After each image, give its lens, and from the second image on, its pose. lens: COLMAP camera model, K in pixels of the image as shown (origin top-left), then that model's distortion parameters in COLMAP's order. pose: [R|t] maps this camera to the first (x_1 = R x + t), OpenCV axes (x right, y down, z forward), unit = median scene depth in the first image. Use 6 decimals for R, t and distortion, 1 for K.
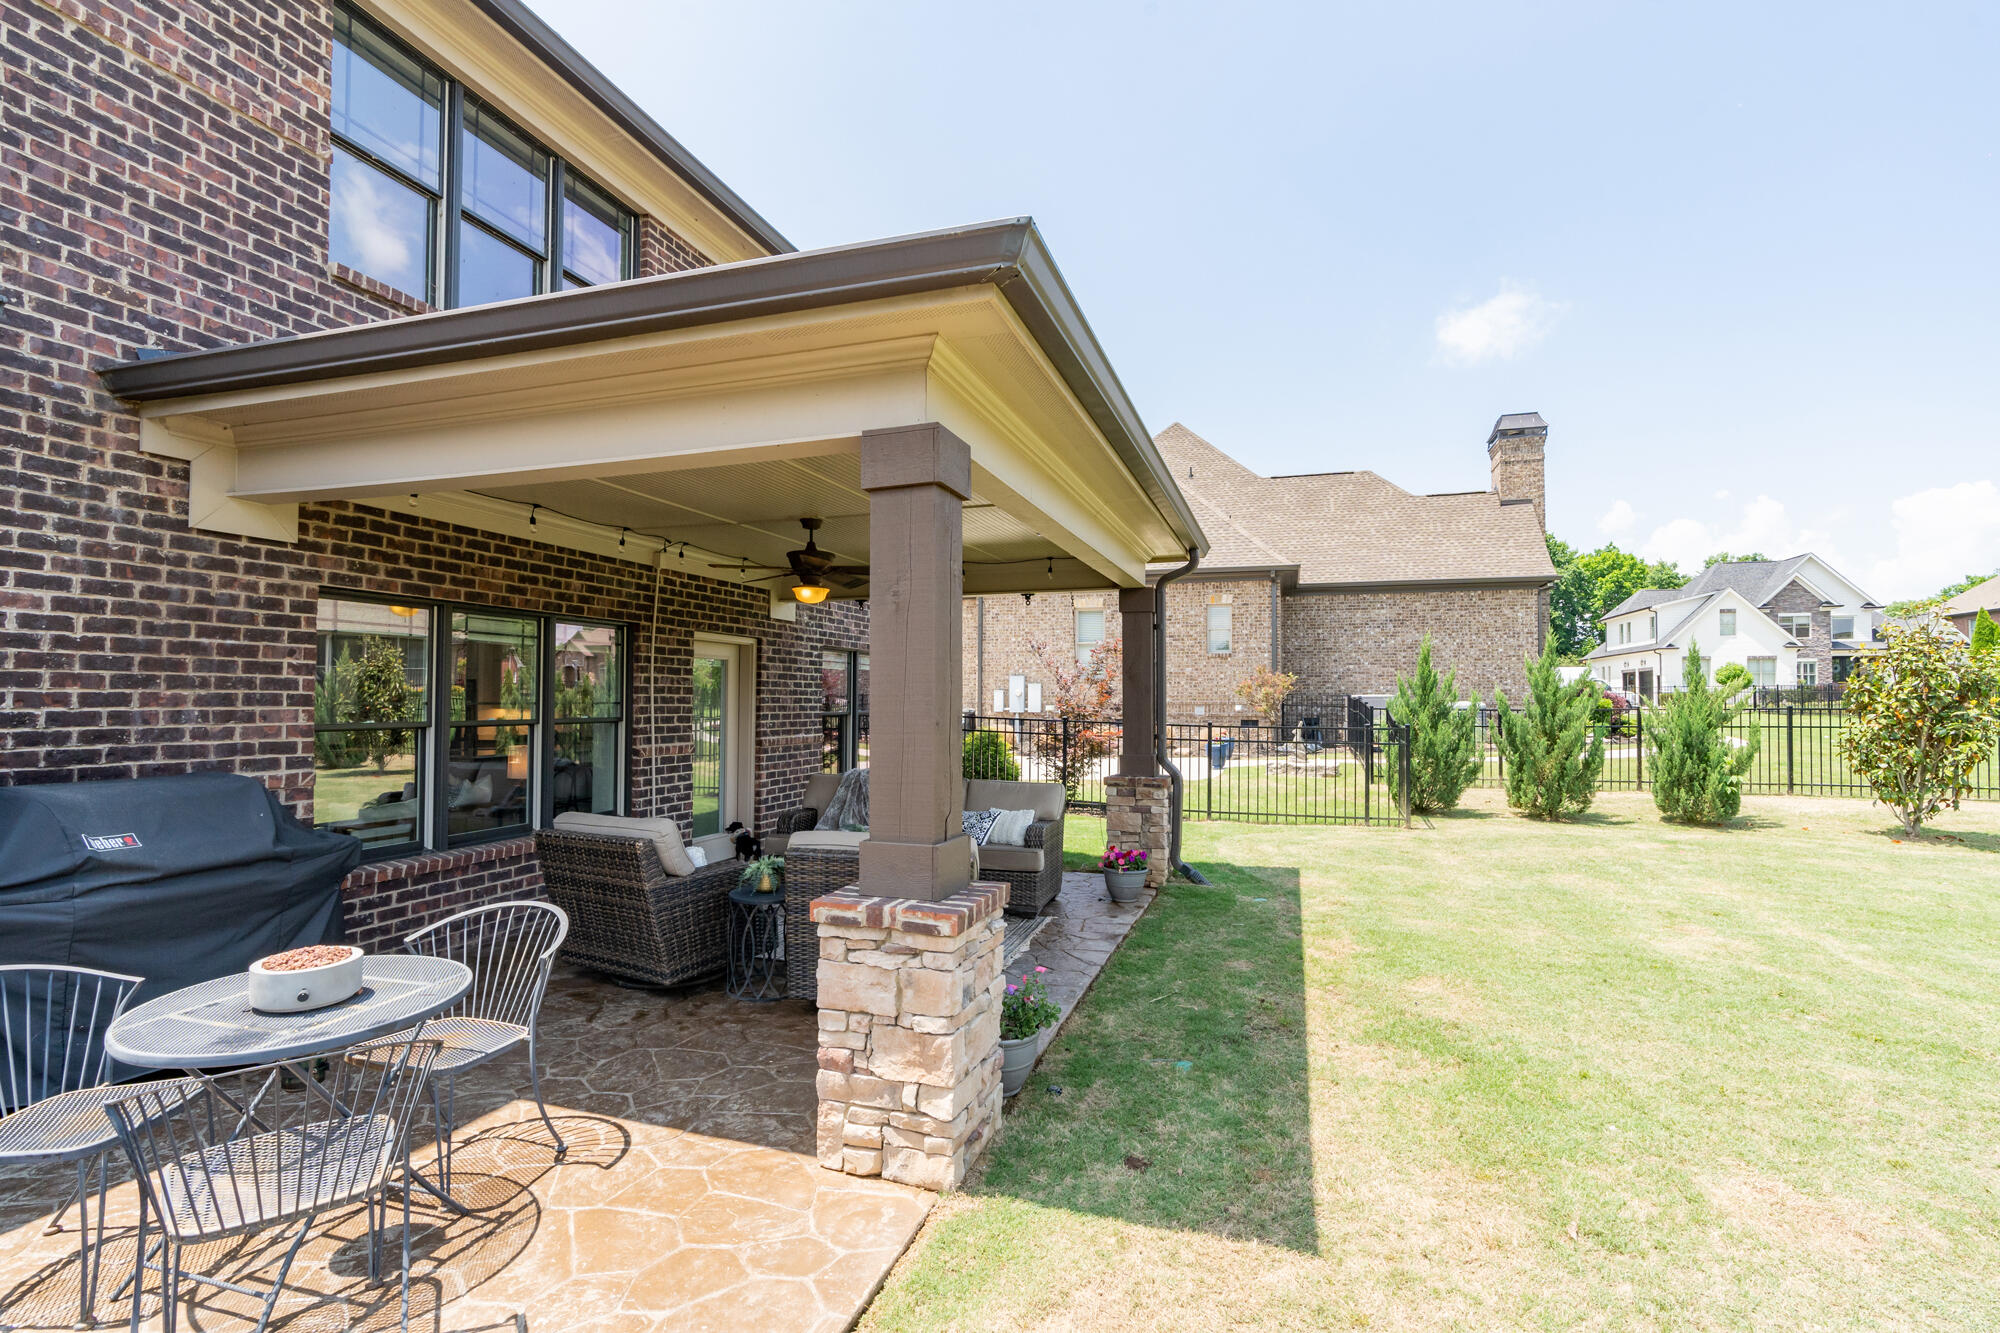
lens RADIAL K [[923.3, 0, 996.7], [0, 923.3, 671.0], [0, 0, 1]] dist [-0.005257, 0.001305]
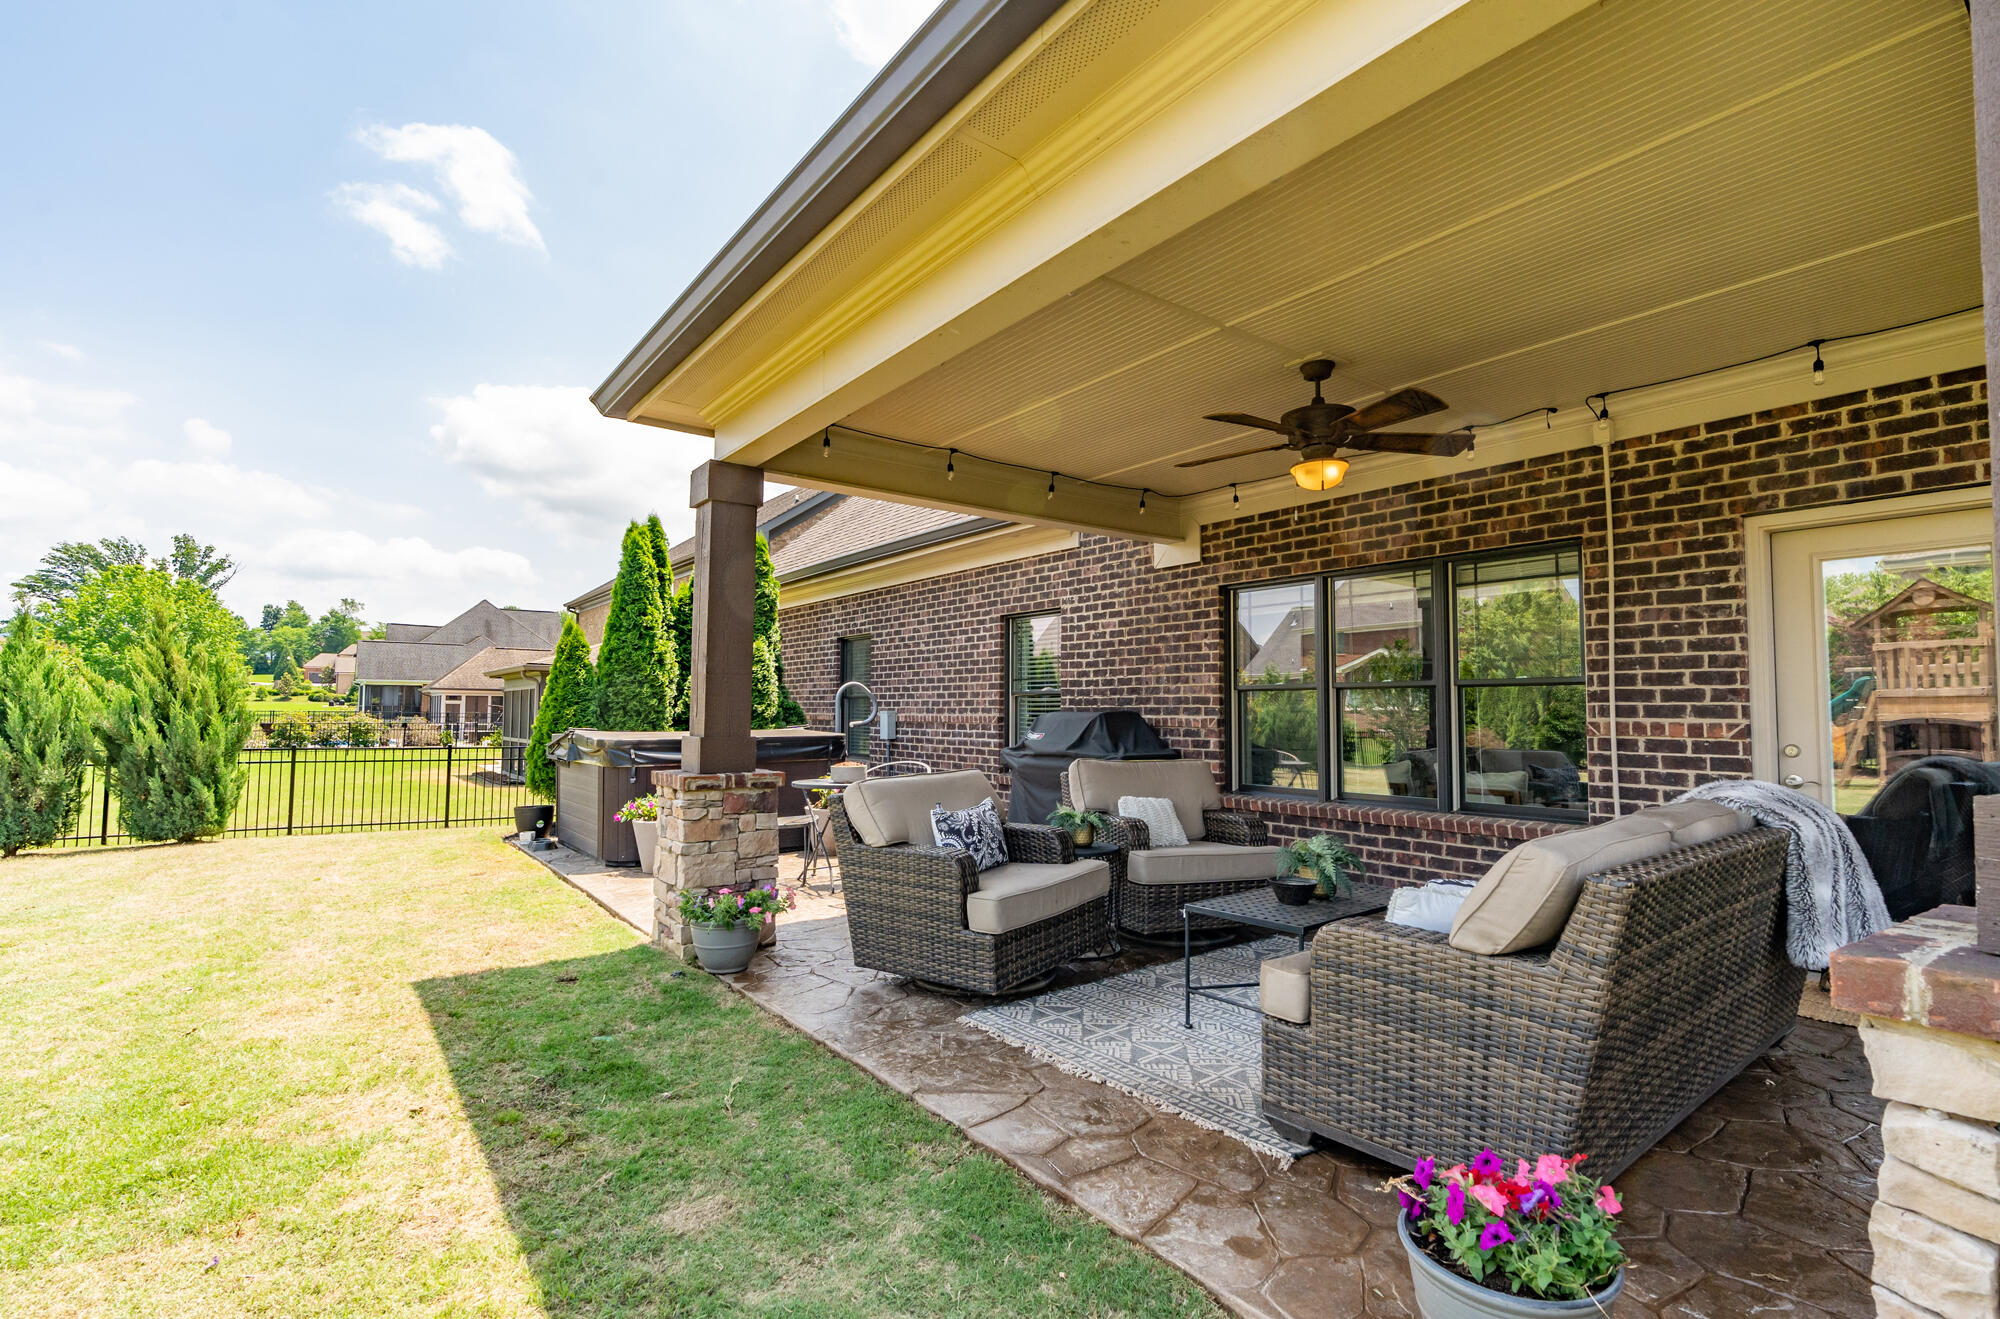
lens RADIAL K [[923.3, 0, 1003.2], [0, 923.3, 668.4], [0, 0, 1]] dist [-0.005257, 0.001305]
pose [[-0.568914, -0.044216, -0.821208, 0.401361], [0.019728, 0.997533, -0.067376, 0.081048], [0.822160, -0.054532, -0.566638, 1.022334]]
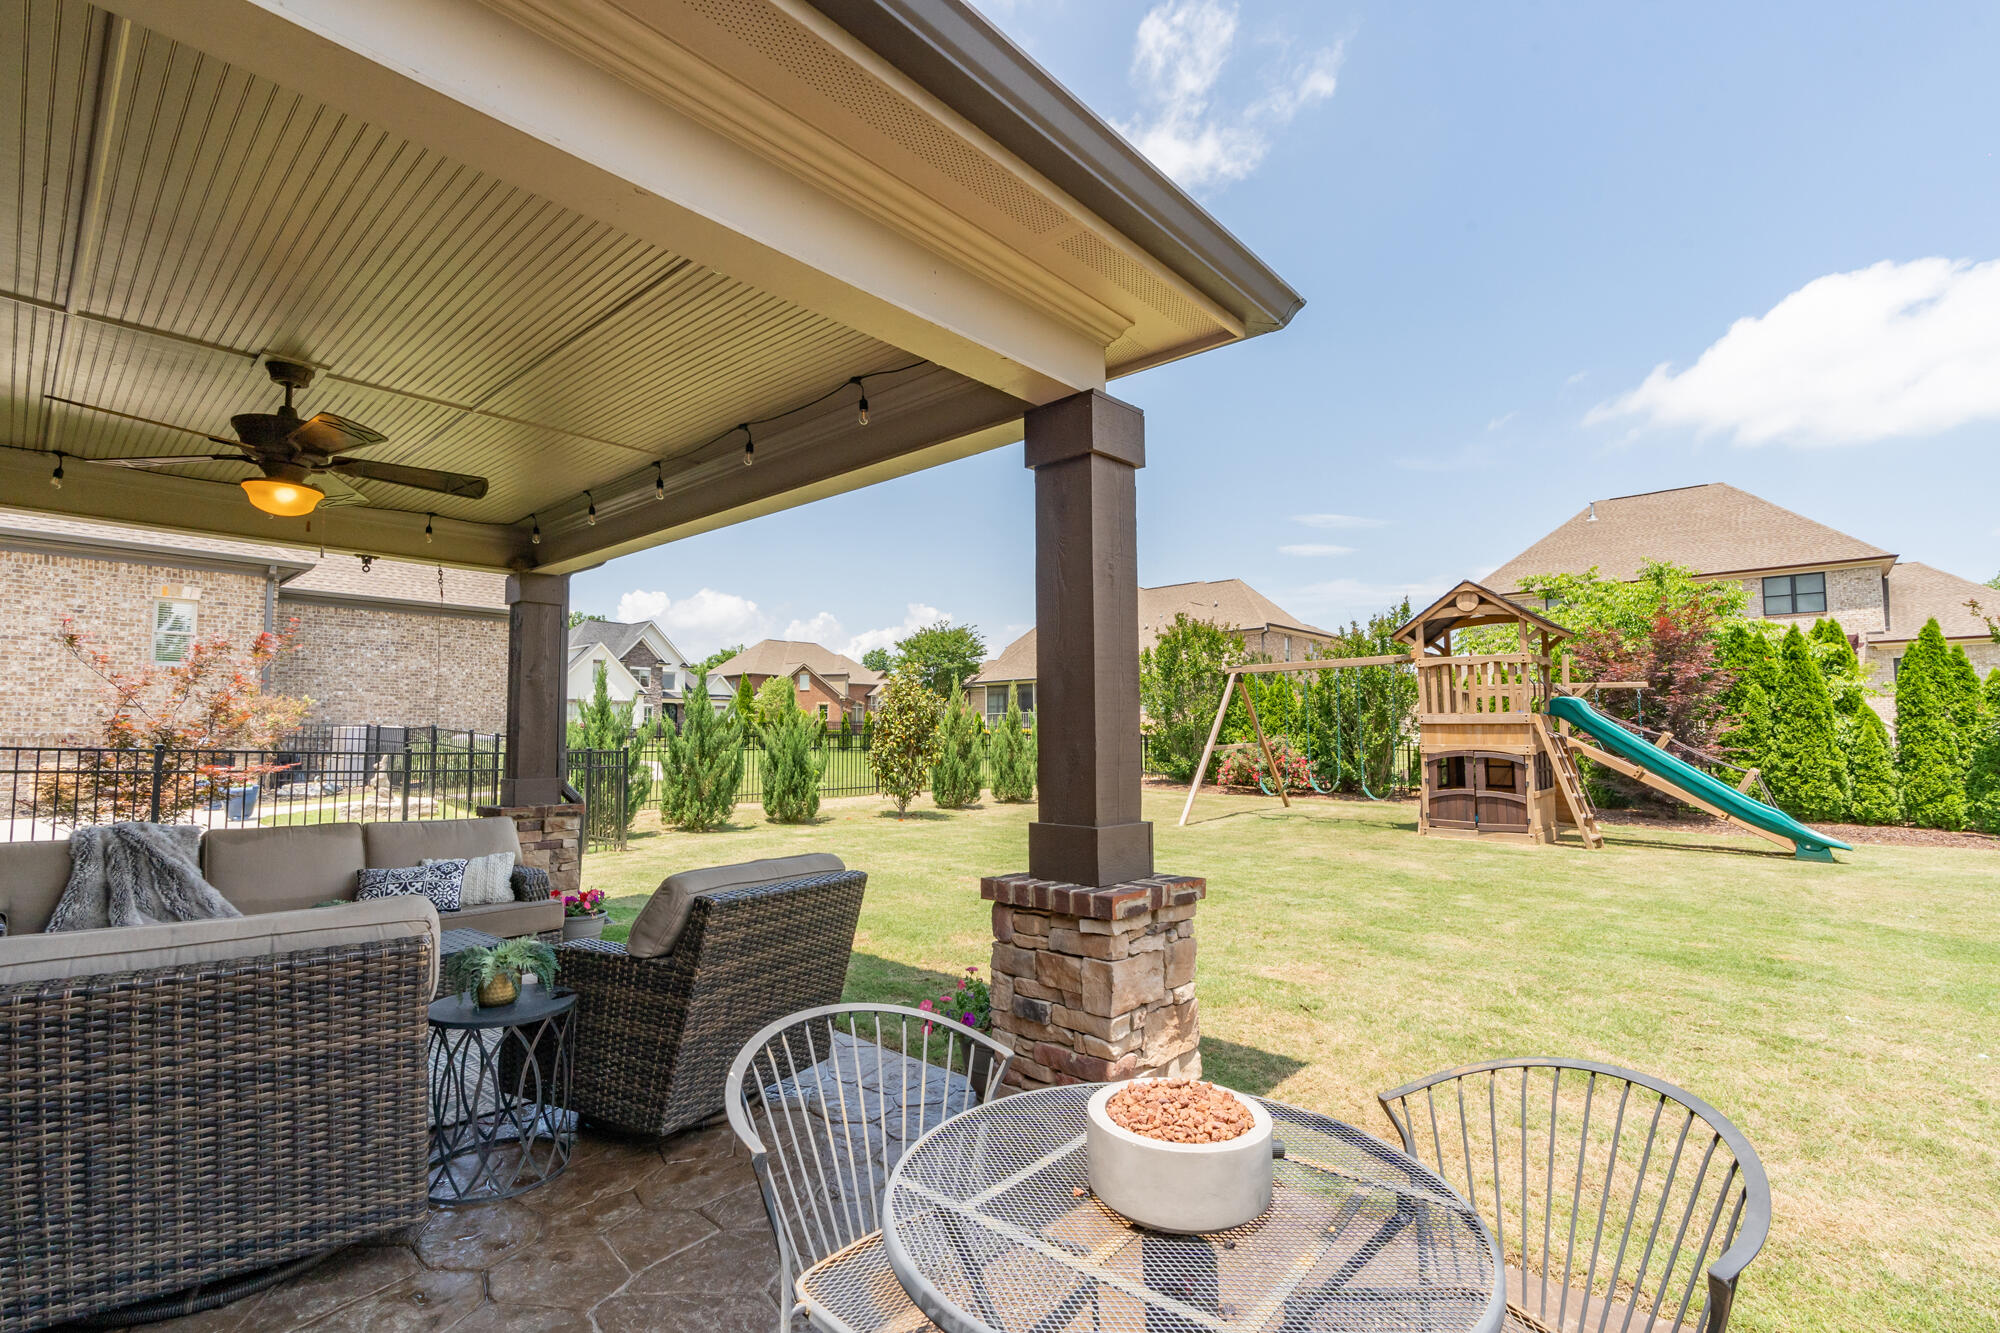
lens RADIAL K [[923.3, 0, 1005.6], [0, 923.3, 678.6], [0, 0, 1]] dist [-0.005257, 0.001305]
pose [[0.389219, 0.057055, 0.919377, -0.462961], [-0.021969, 0.998371, -0.052657, 0.039130], [-0.920883, 0.000298, 0.389838, 0.327030]]
